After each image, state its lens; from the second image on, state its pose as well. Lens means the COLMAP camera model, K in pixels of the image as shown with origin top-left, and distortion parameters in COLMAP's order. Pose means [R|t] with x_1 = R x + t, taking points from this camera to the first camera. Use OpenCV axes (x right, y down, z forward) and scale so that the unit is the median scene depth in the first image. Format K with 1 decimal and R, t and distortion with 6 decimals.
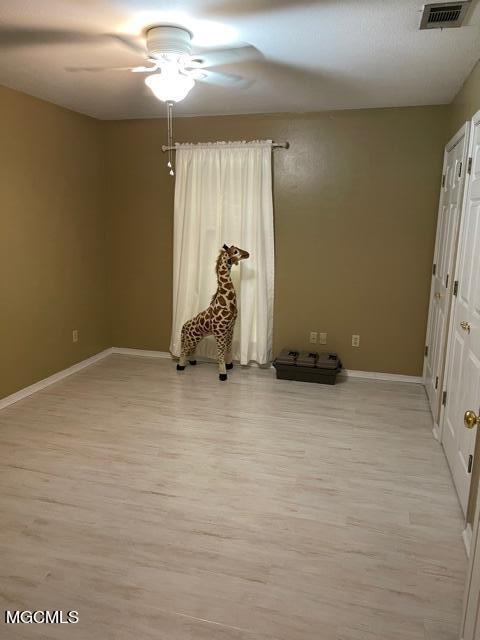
lens RADIAL K [[483.1, 0, 241.1], [0, 483.1, 320.8], [0, 0, 1]] dist [0.048763, -0.057542]
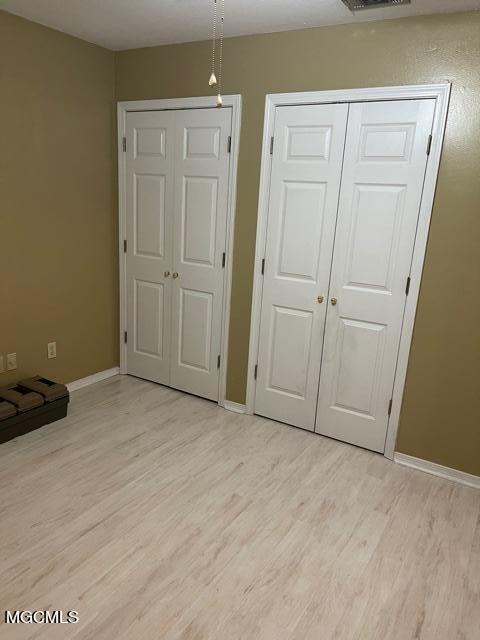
lens RADIAL K [[483.1, 0, 240.0], [0, 483.1, 315.0], [0, 0, 1]] dist [0.048763, -0.057542]
pose [[0.266918, -0.222529, 0.937676, -0.479427], [0.143650, 0.971293, 0.189616, -0.142690], [-0.952953, 0.084085, 0.291222, 0.655574]]
